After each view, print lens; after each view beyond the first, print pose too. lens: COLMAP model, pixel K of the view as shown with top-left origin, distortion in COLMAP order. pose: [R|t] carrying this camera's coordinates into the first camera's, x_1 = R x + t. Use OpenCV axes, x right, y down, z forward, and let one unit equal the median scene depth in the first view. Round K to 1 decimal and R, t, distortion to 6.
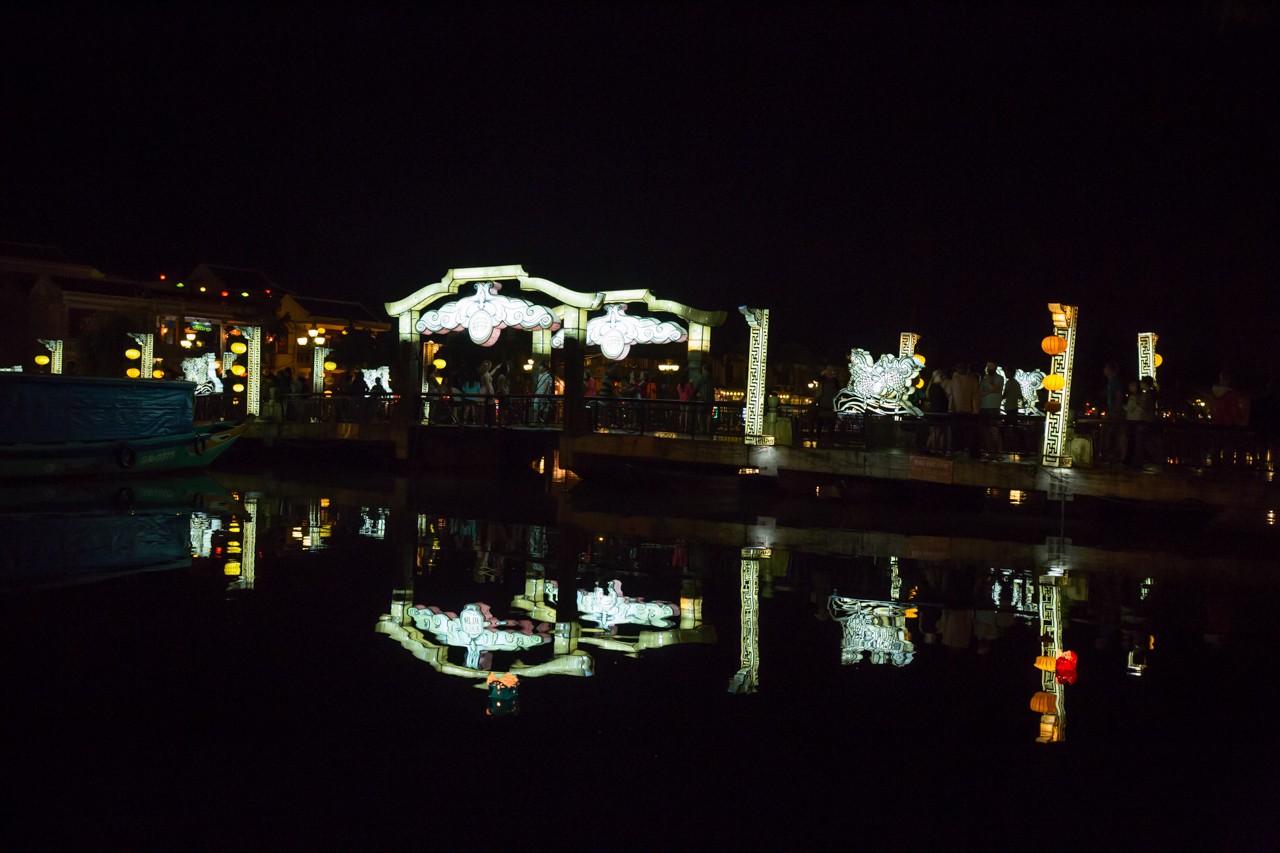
lens RADIAL K [[1160.1, 0, 636.8], [0, 1160.1, 416.7], [0, 0, 1]] dist [0.018889, 0.000000]
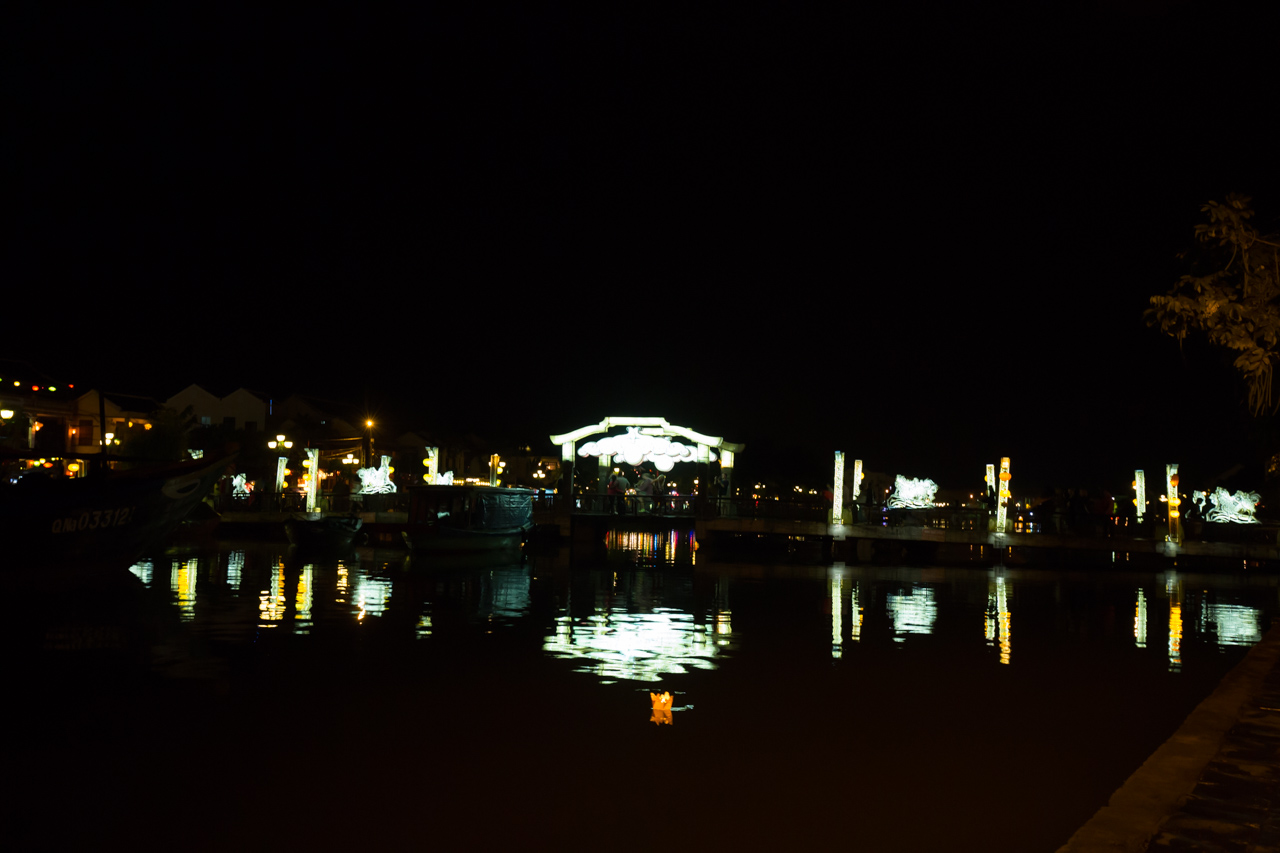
lens RADIAL K [[1164.6, 0, 641.9], [0, 1164.6, 427.0], [0, 0, 1]] dist [0.029994, 0.000000]
pose [[0.930697, 0.019059, 0.365295, -0.712102], [0.003558, 0.998123, -0.061139, -0.014575], [-0.365775, 0.058201, 0.928882, -0.524496]]
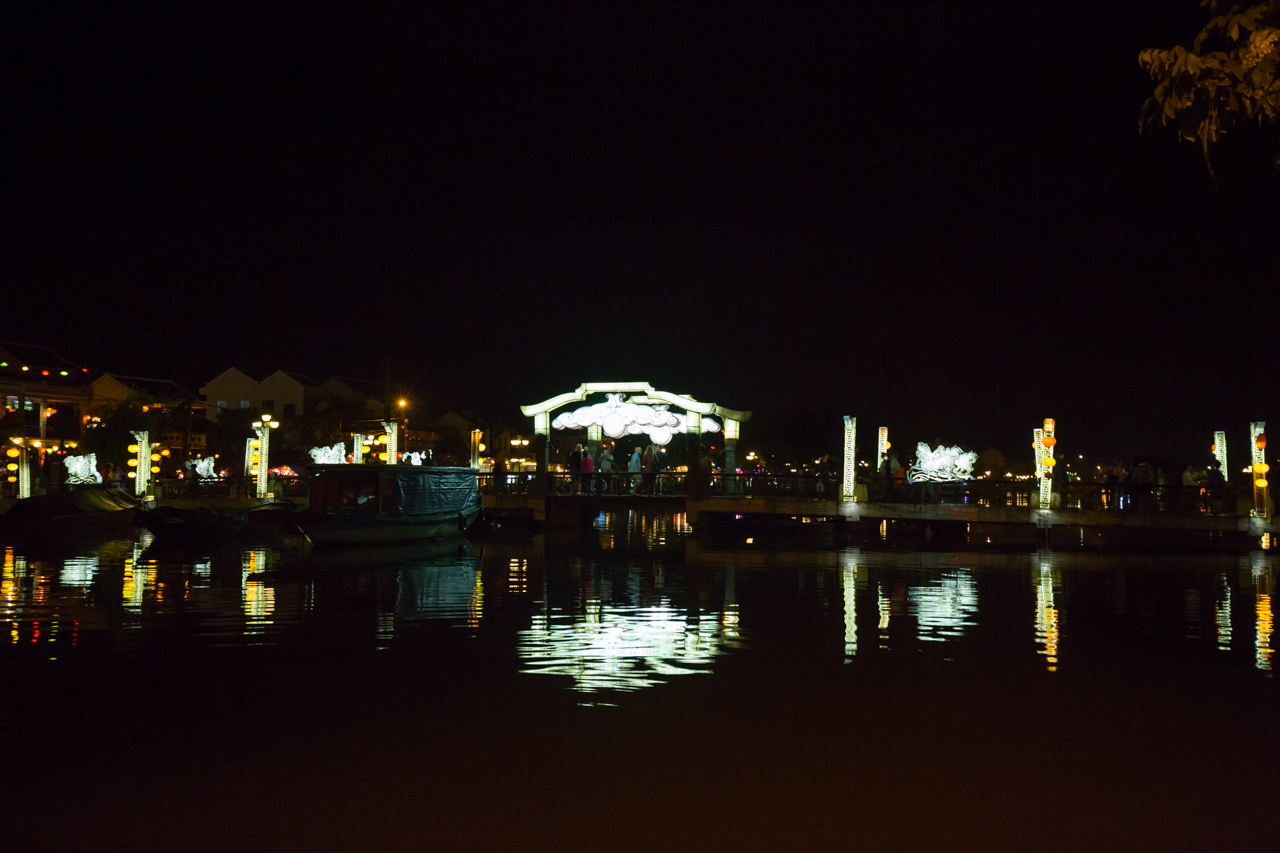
lens RADIAL K [[1164.6, 0, 642.9], [0, 1164.6, 429.0], [0, 0, 1]] dist [0.029994, 0.000000]
pose [[0.952976, -0.007900, 0.302944, -0.521955], [0.021541, 0.998897, -0.041713, -0.012182], [-0.302281, 0.046277, 0.952095, -0.356055]]
